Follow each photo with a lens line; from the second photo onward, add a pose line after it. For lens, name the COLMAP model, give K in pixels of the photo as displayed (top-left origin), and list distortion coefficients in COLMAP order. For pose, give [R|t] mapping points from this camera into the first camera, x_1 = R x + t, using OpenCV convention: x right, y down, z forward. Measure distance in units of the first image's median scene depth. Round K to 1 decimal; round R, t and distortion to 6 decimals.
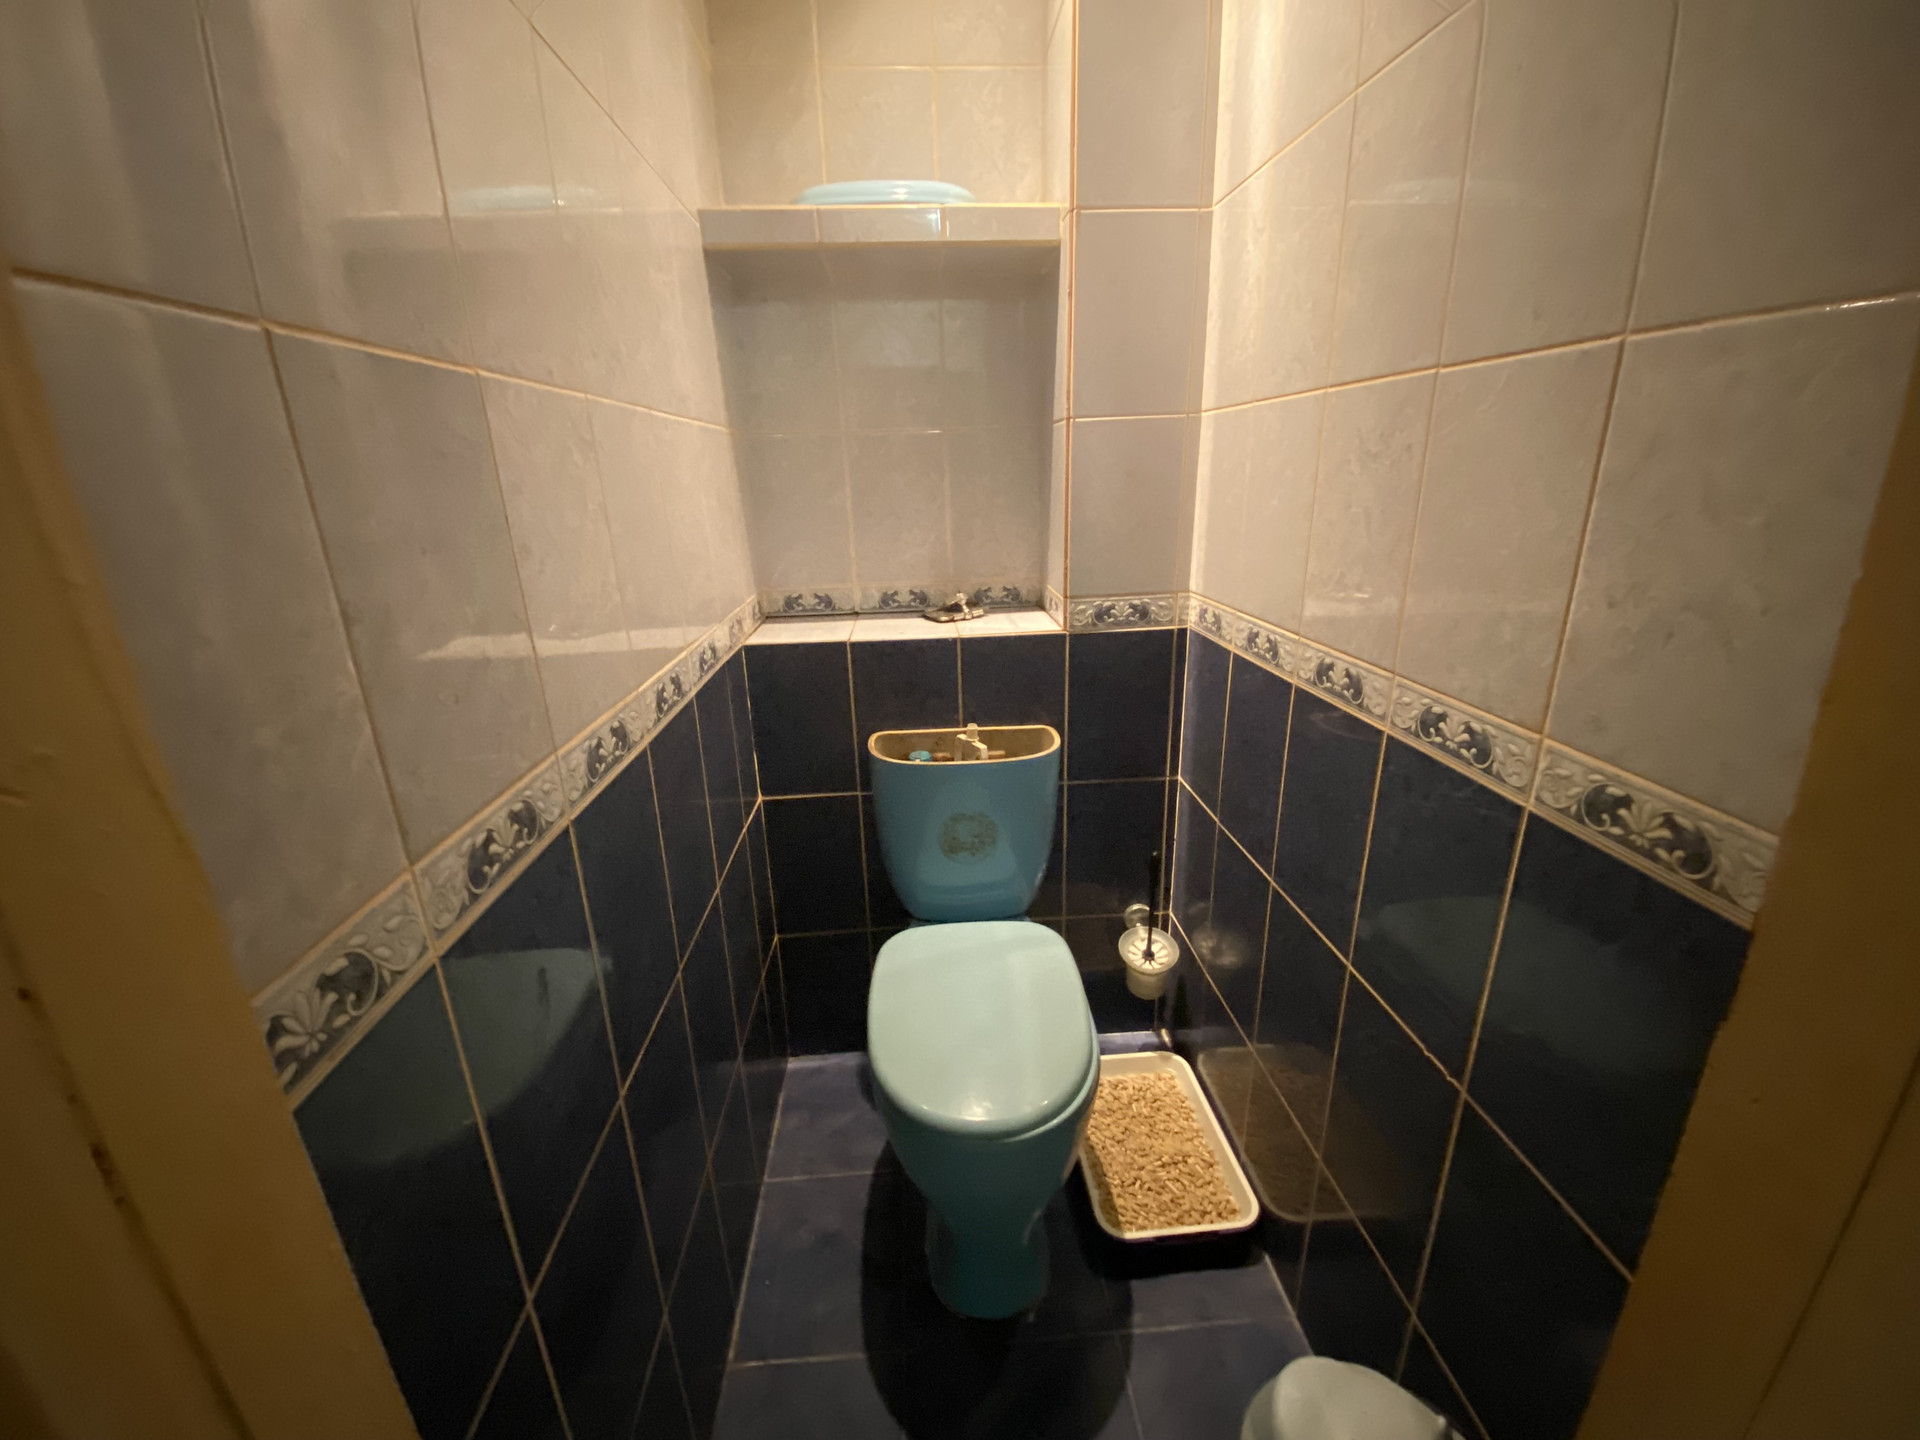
lens RADIAL K [[779.1, 0, 969.8], [0, 779.1, 717.5], [0, 0, 1]] dist [0.012573, -0.017870]
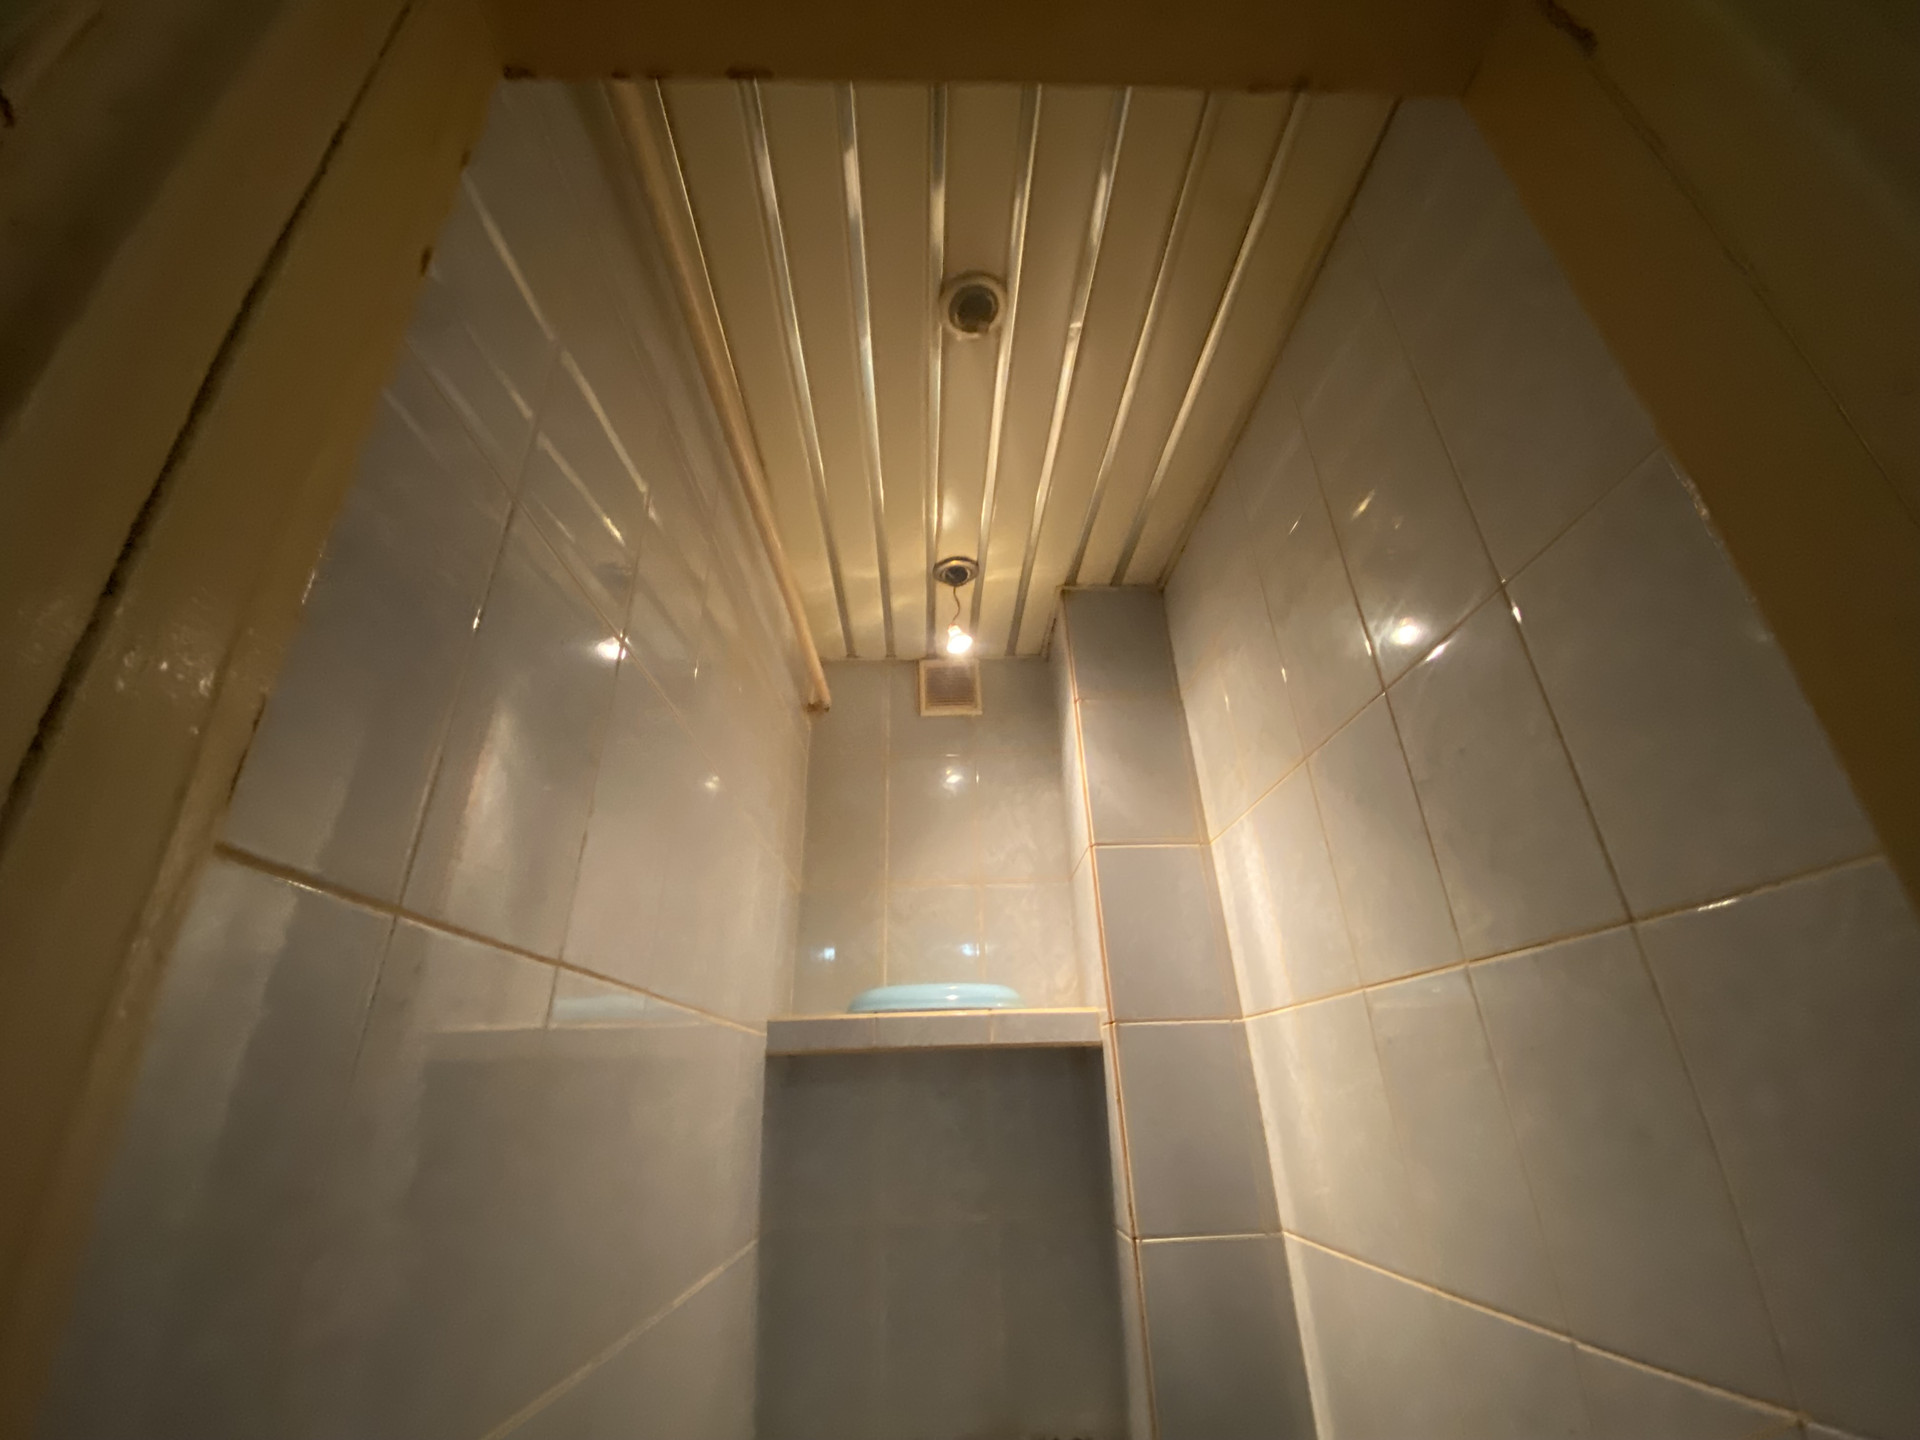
lens RADIAL K [[779.1, 0, 969.8], [0, 779.1, 717.5], [0, 0, 1]] dist [0.012573, -0.017870]
pose [[0.998758, -0.033915, -0.036512, -0.009685], [-0.000548, 0.725165, -0.688574, -0.201630], [0.049831, 0.687739, 0.724246, -0.074588]]
